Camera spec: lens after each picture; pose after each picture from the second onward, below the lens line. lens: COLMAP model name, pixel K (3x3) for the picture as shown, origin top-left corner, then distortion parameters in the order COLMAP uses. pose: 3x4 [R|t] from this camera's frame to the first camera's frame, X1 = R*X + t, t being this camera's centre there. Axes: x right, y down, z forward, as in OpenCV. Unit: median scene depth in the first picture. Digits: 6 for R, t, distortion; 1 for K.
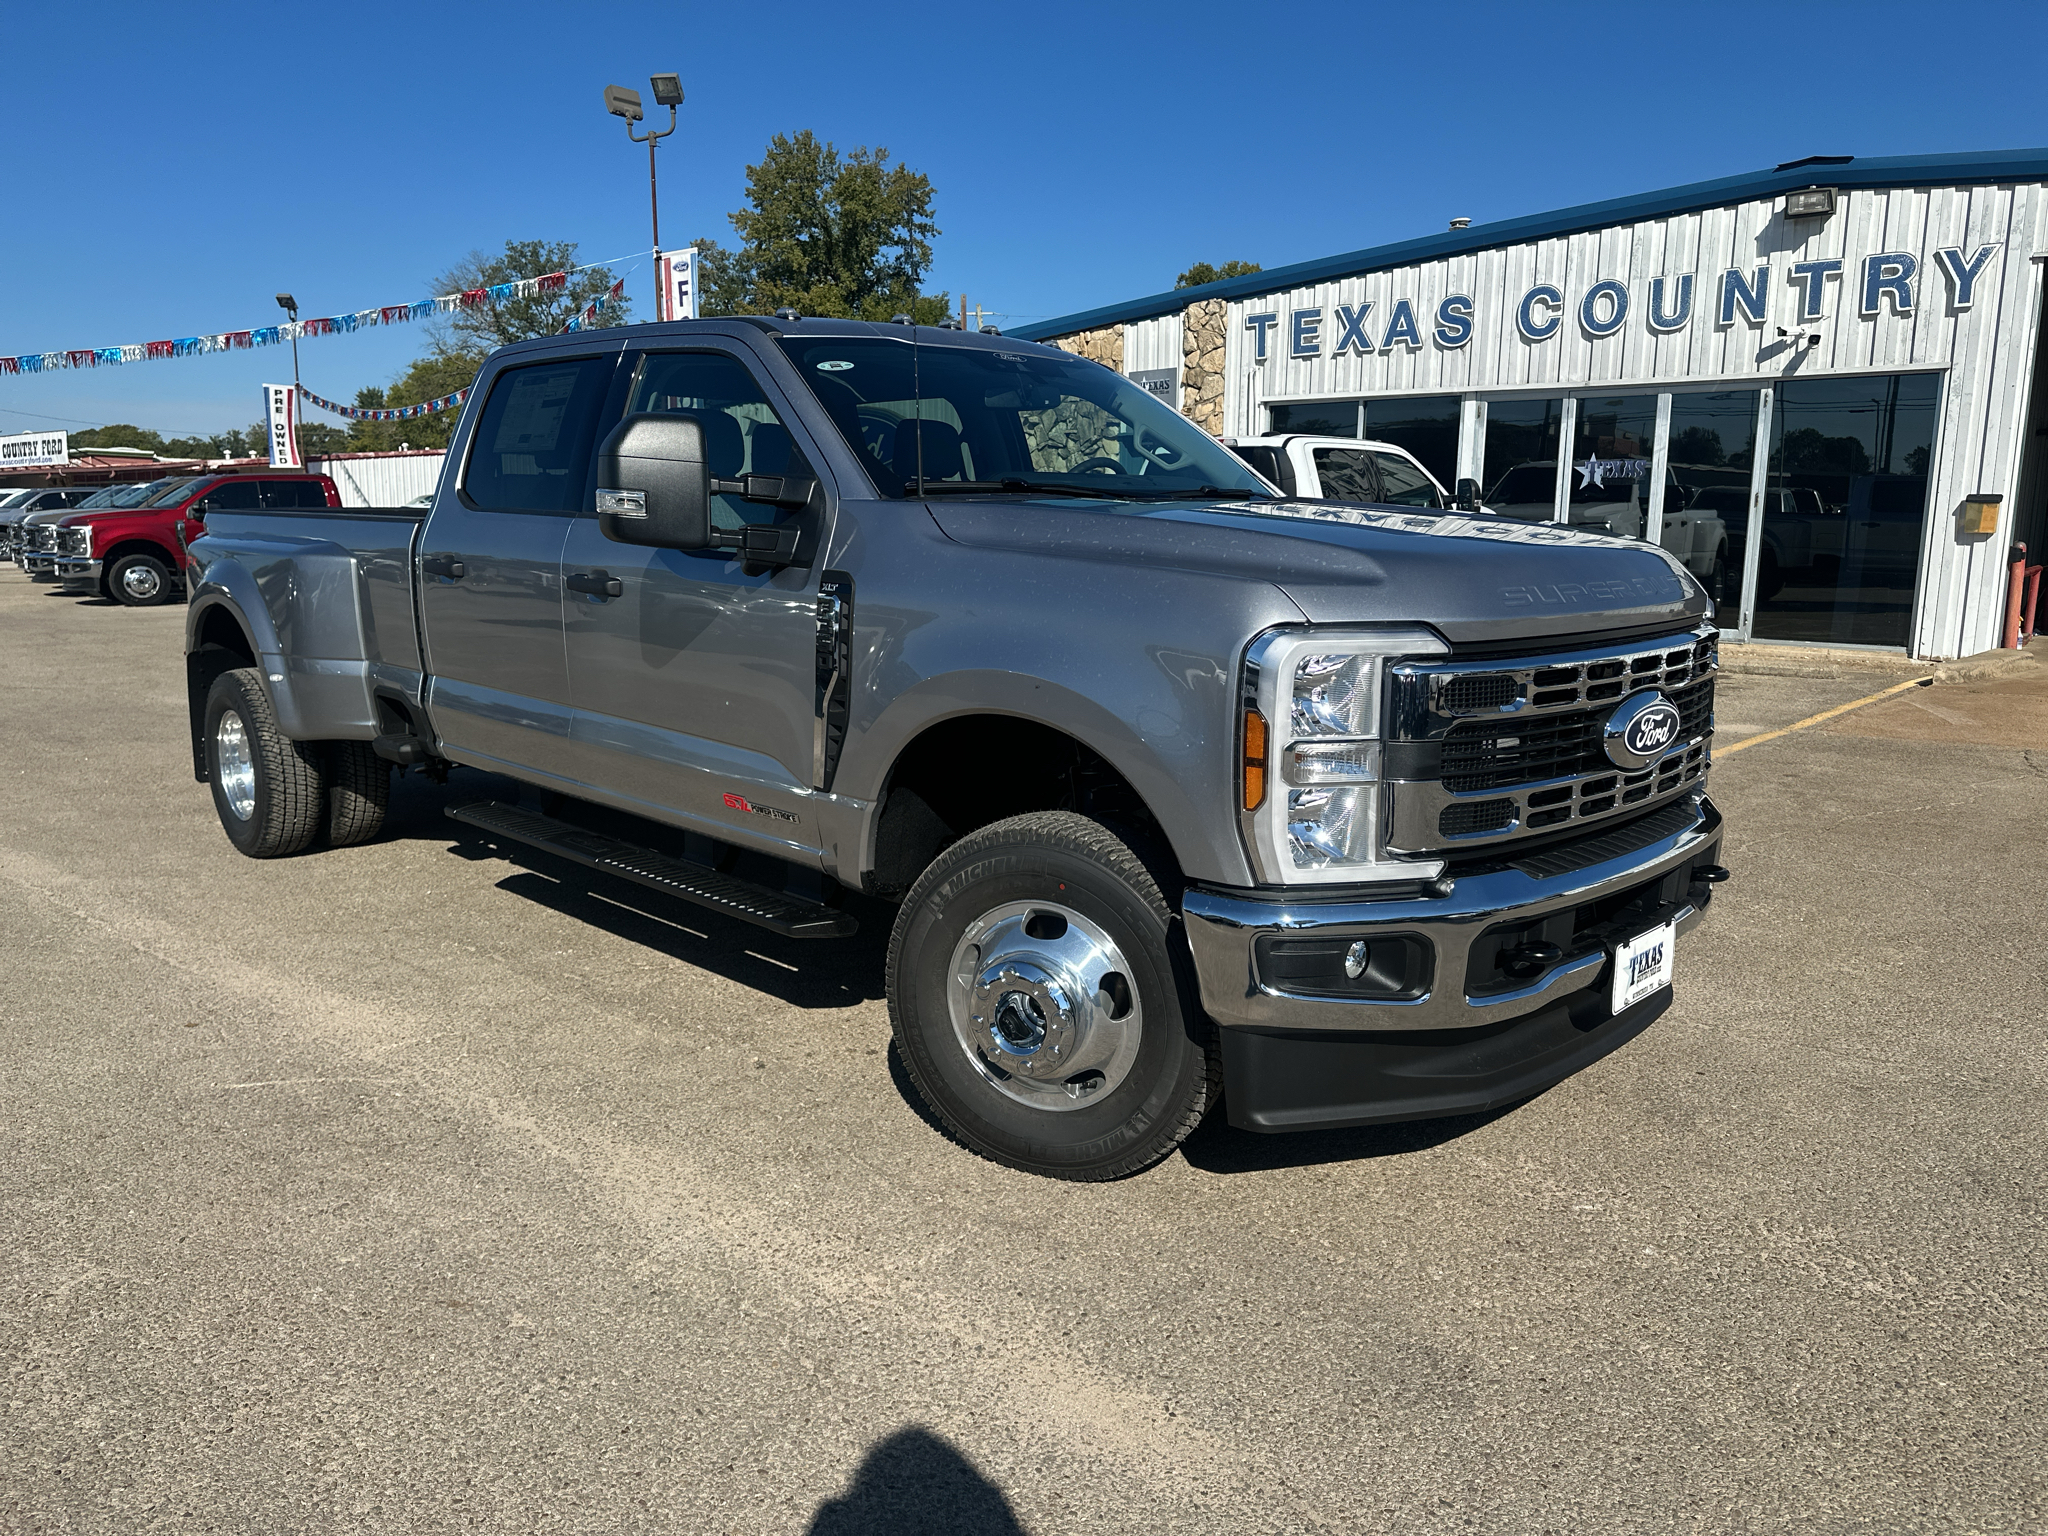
lens RADIAL K [[1498.7, 0, 1015.8], [0, 1498.7, 757.8], [0, 0, 1]] dist [0.018788, -0.034290]
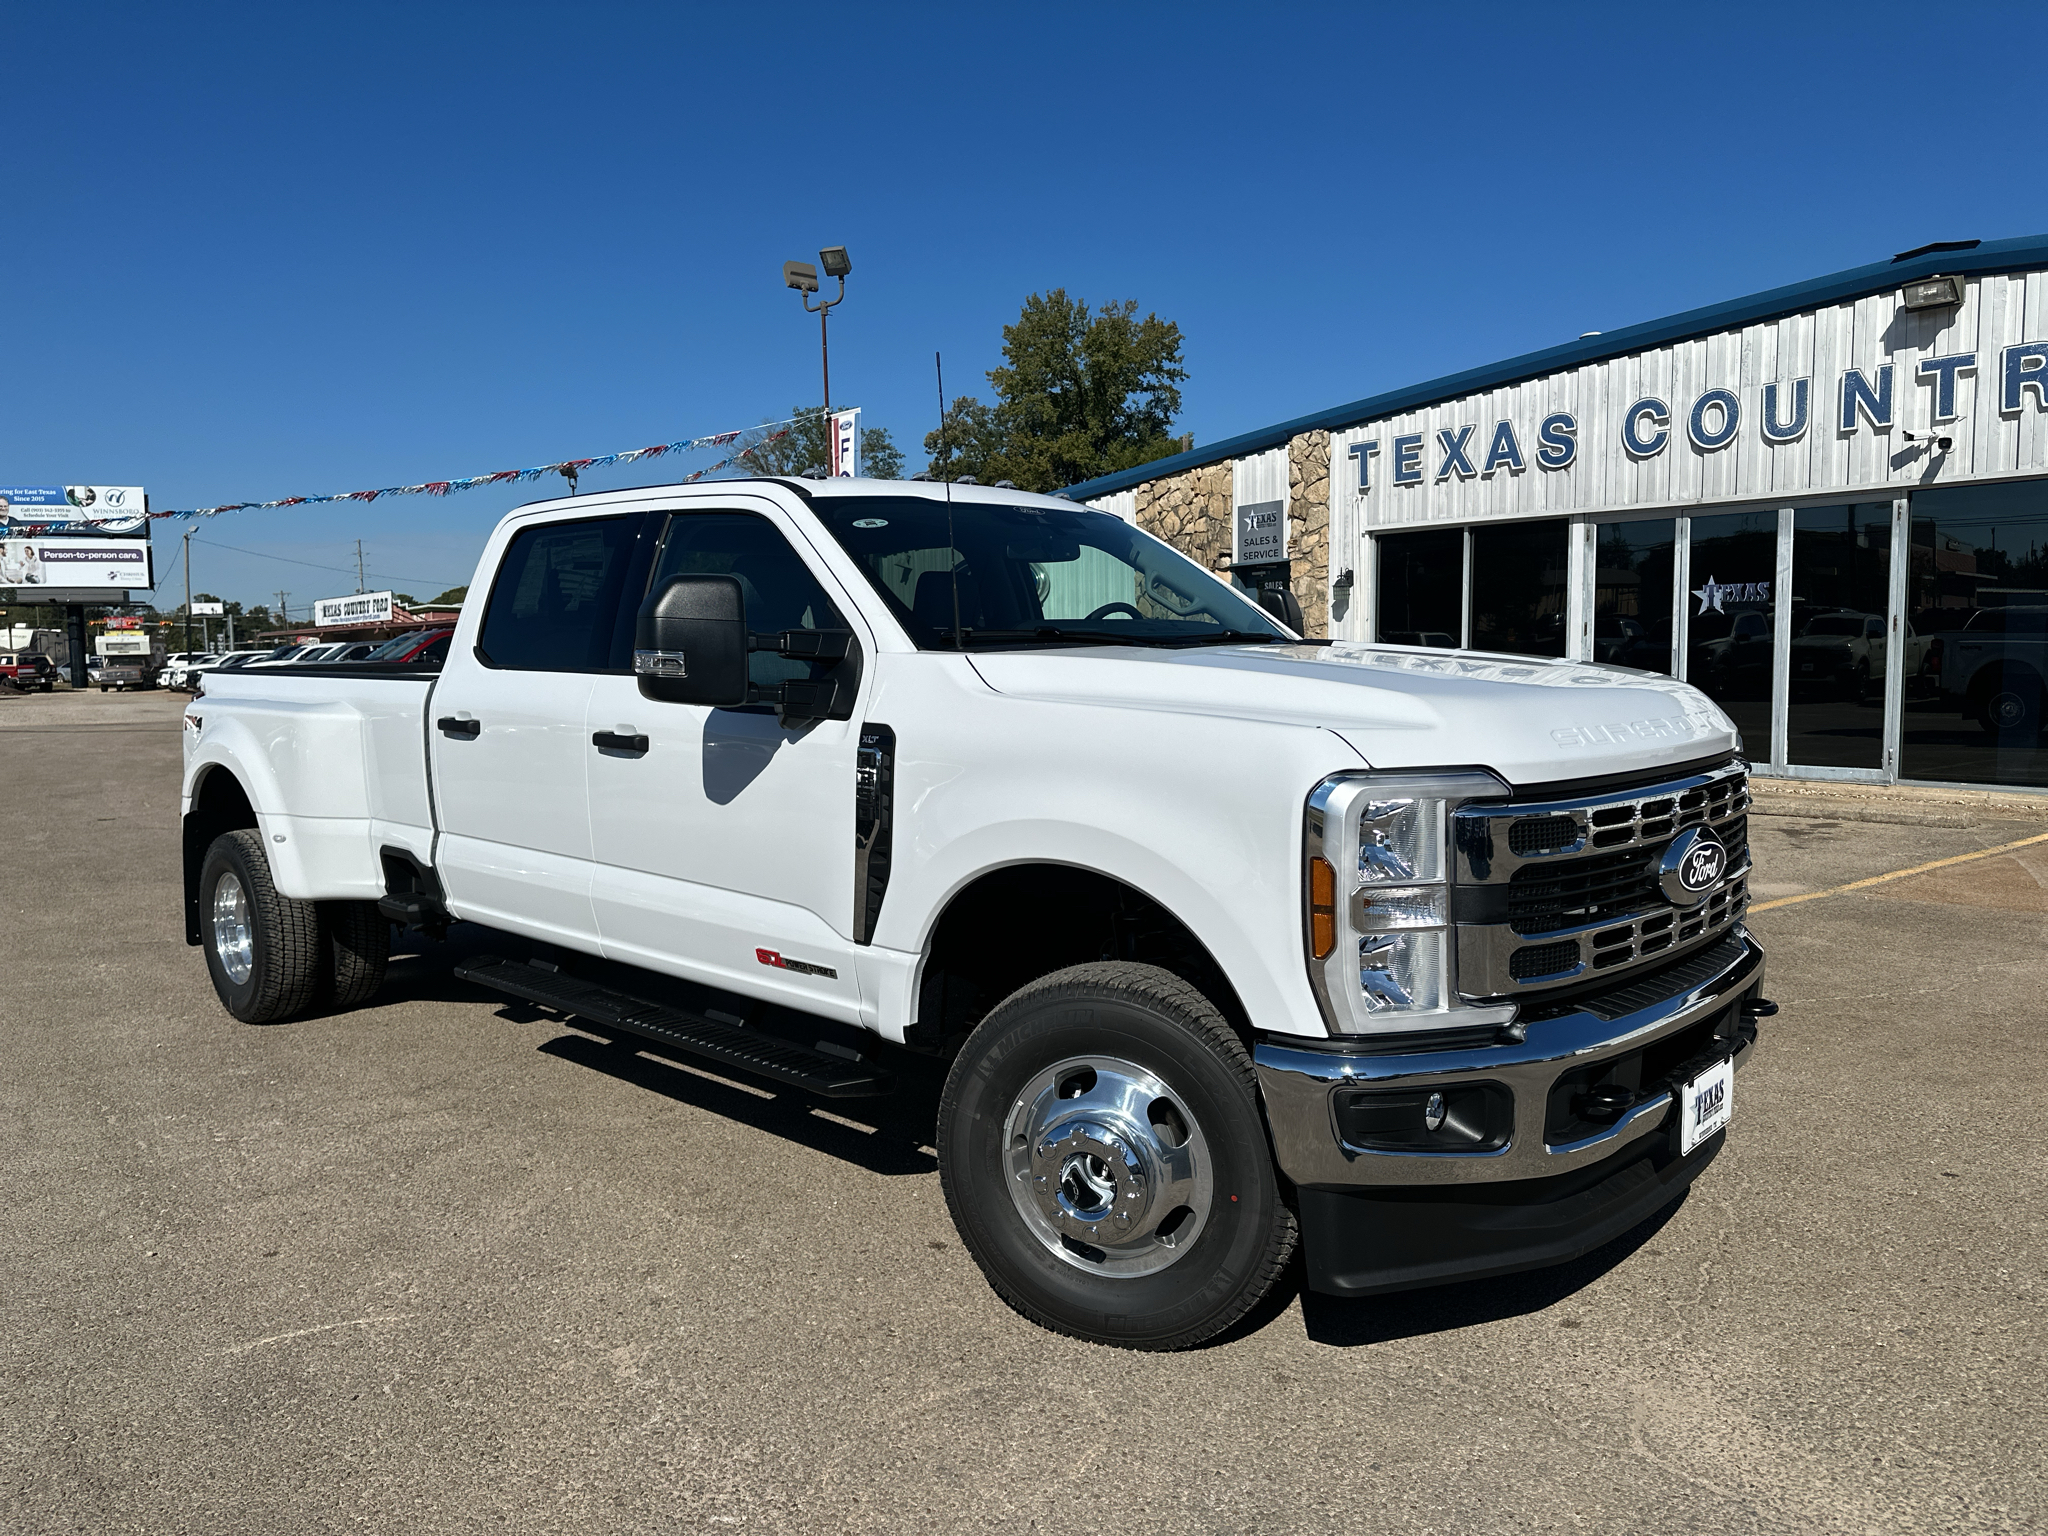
lens RADIAL K [[1498.7, 0, 960.8], [0, 1498.7, 772.1], [0, 0, 1]] dist [0.018788, -0.034290]
pose [[0.974659, 0.003795, -0.223663, 0.143883], [-0.022203, 0.996560, -0.079846, -0.000640], [0.222591, 0.082789, 0.971390, 0.021653]]
